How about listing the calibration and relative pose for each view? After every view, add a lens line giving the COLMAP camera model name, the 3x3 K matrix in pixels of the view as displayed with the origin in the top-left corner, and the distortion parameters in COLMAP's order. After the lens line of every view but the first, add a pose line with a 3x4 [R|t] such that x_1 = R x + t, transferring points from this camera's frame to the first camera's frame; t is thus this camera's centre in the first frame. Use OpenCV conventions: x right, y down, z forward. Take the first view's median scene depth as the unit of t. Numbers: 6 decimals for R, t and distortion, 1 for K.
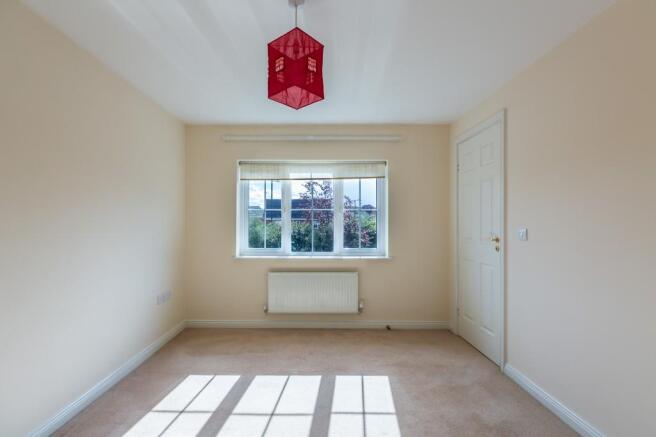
lens RADIAL K [[291.2, 0, 307.5], [0, 291.2, 219.9], [0, 0, 1]] dist [-0.000991, -0.000189]
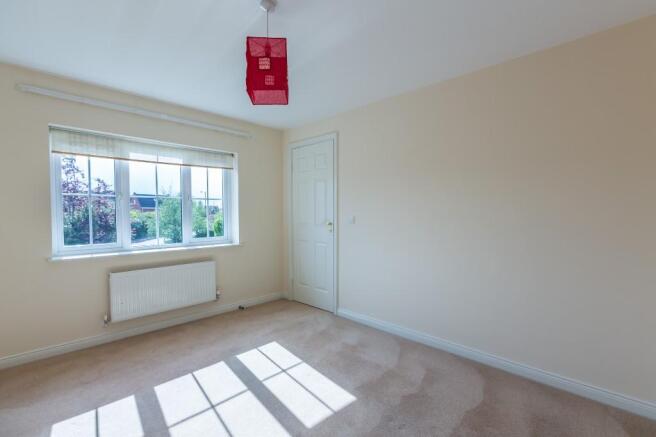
lens RADIAL K [[291.2, 0, 307.5], [0, 291.2, 219.9], [0, 0, 1]] dist [-0.000991, -0.000189]
pose [[0.724343, -0.019333, 0.689169, -0.293671], [-0.007370, 0.999333, 0.035780, -0.001137], [-0.689400, -0.030996, 0.723717, 0.043663]]
